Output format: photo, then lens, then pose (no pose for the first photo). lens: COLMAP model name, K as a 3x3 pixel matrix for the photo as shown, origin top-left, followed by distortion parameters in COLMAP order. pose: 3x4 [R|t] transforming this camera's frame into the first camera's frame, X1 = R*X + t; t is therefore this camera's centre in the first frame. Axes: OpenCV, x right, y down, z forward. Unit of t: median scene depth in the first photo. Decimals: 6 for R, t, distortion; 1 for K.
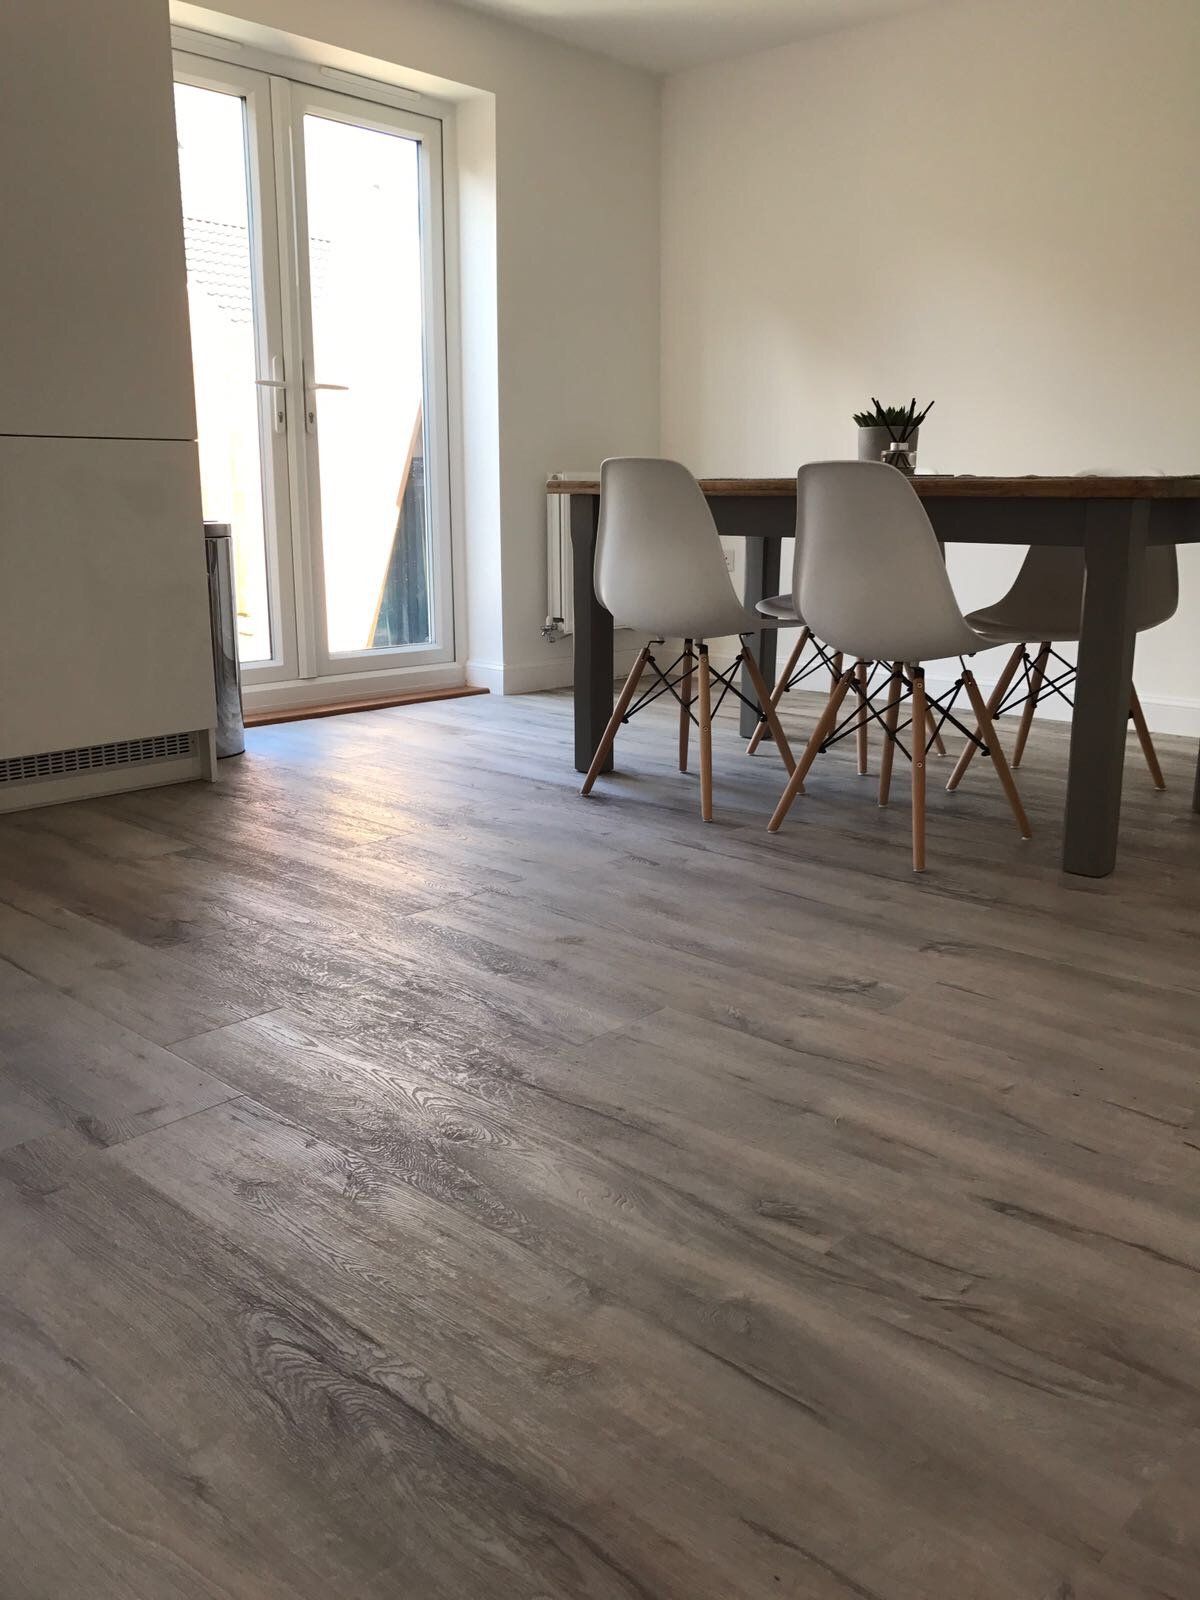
lens RADIAL K [[1325.3, 0, 603.0], [0, 1325.3, 798.9], [0, 0, 1]] dist [0.035778, -0.023229]
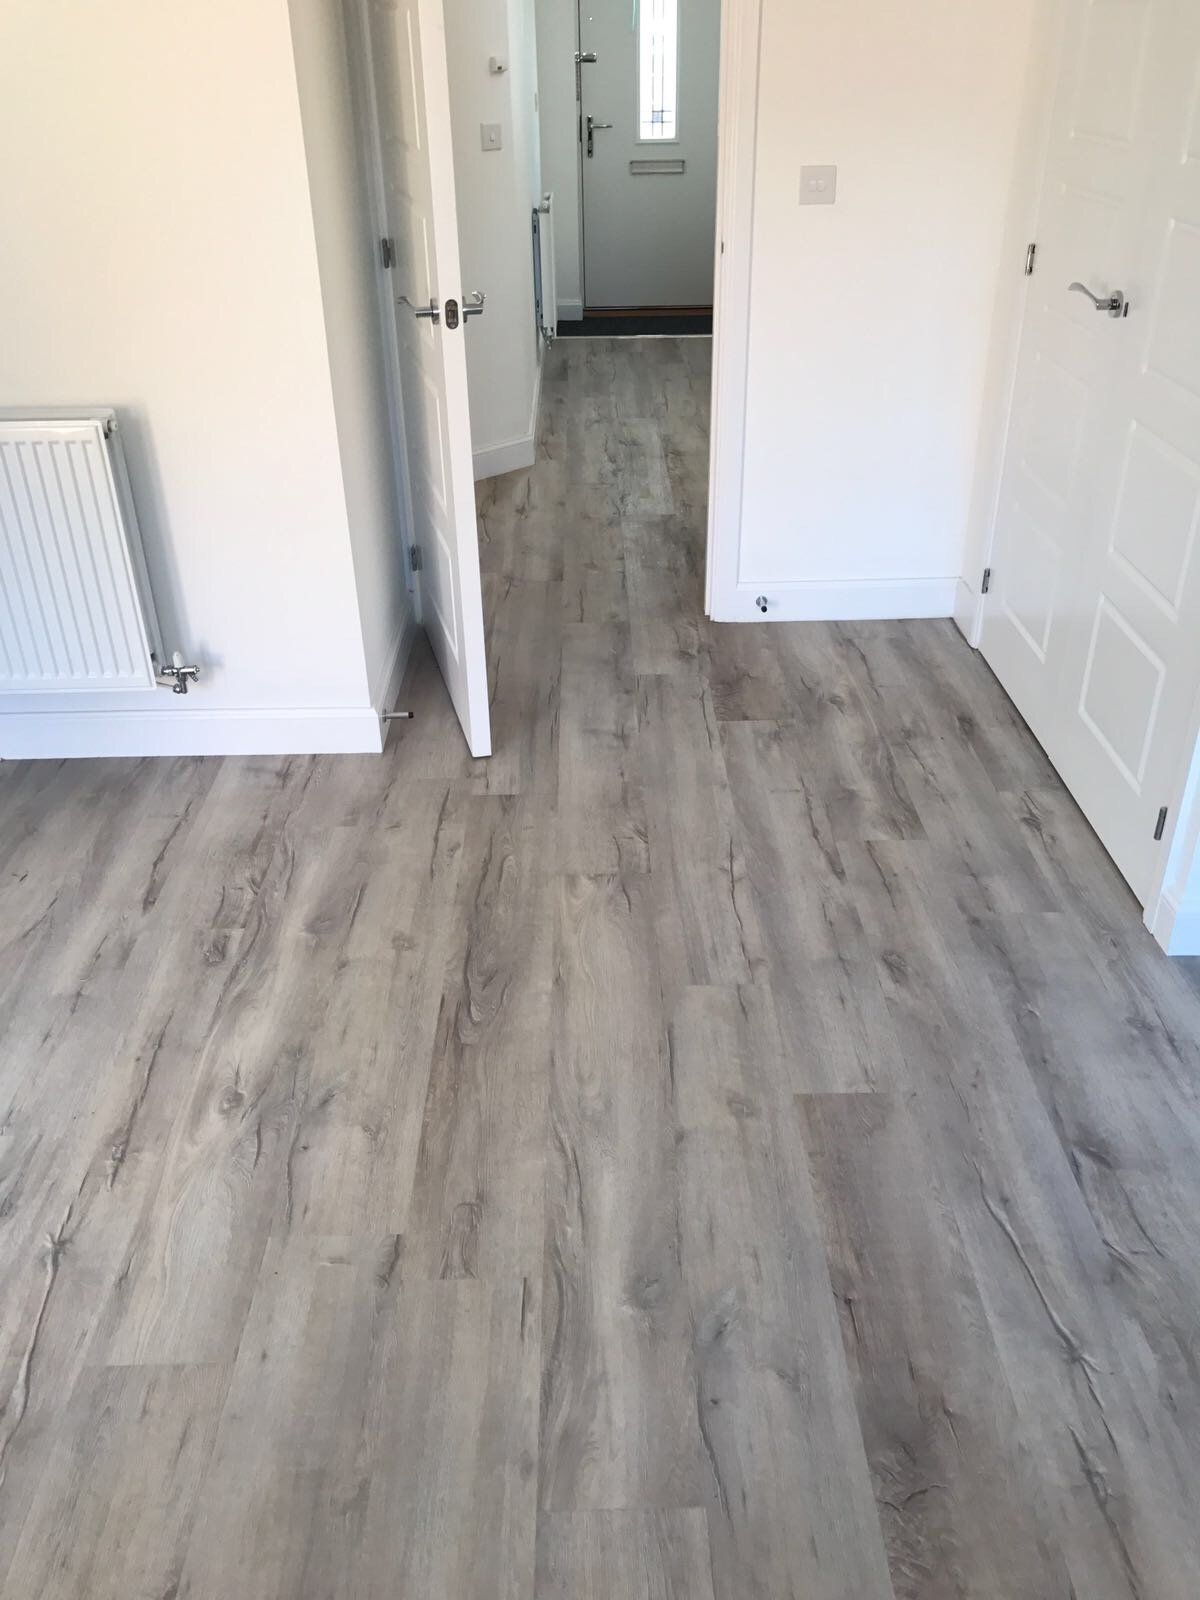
lens RADIAL K [[1325.3, 0, 599.8], [0, 1325.3, 794.0], [0, 0, 1]] dist [0.035778, -0.023229]
pose [[-0.691641, -0.357410, 0.627607, -1.244004], [0.174584, 0.760467, 0.625468, -0.857597], [-0.700823, 0.542170, -0.463572, 1.359375]]
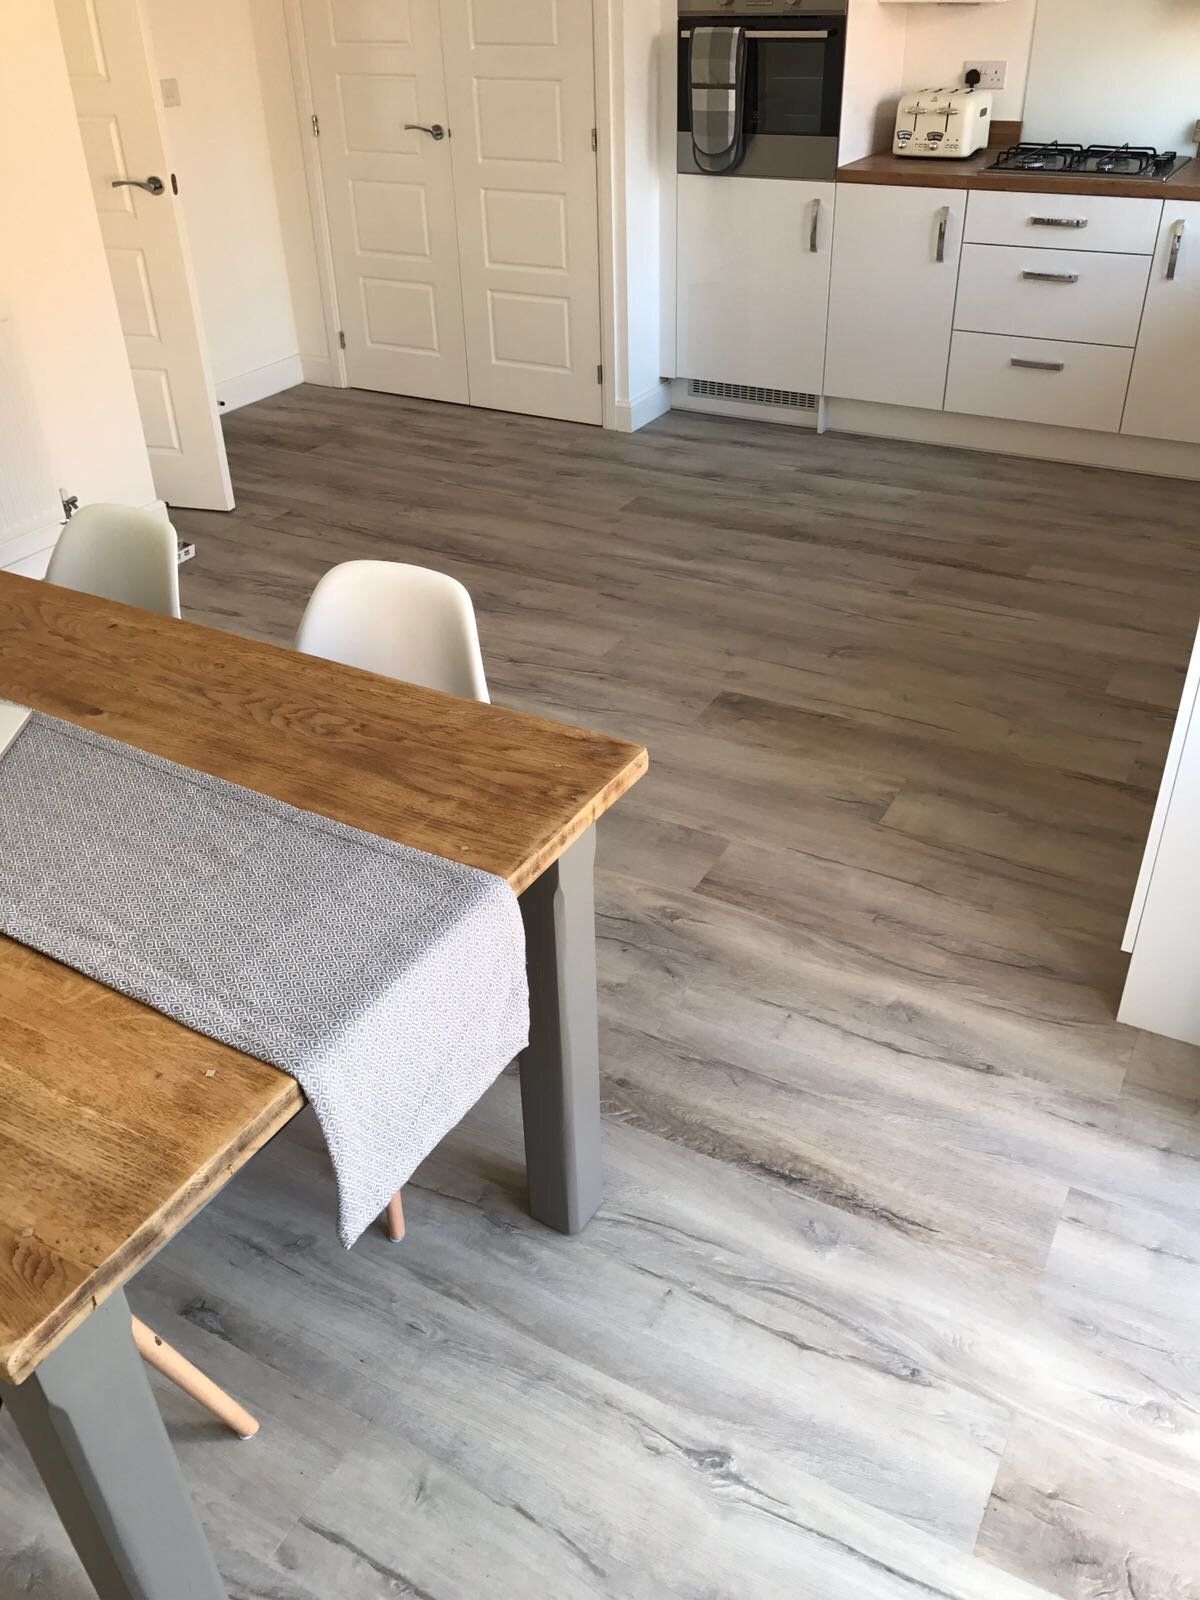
lens RADIAL K [[1325.3, 0, 605.0], [0, 1325.3, 802.5], [0, 0, 1]] dist [0.035778, -0.023229]
pose [[-0.969604, 0.142941, -0.198586, 0.169765], [-0.042287, 0.701506, 0.711408, -1.341611], [0.240998, 0.698181, -0.674139, 3.248968]]
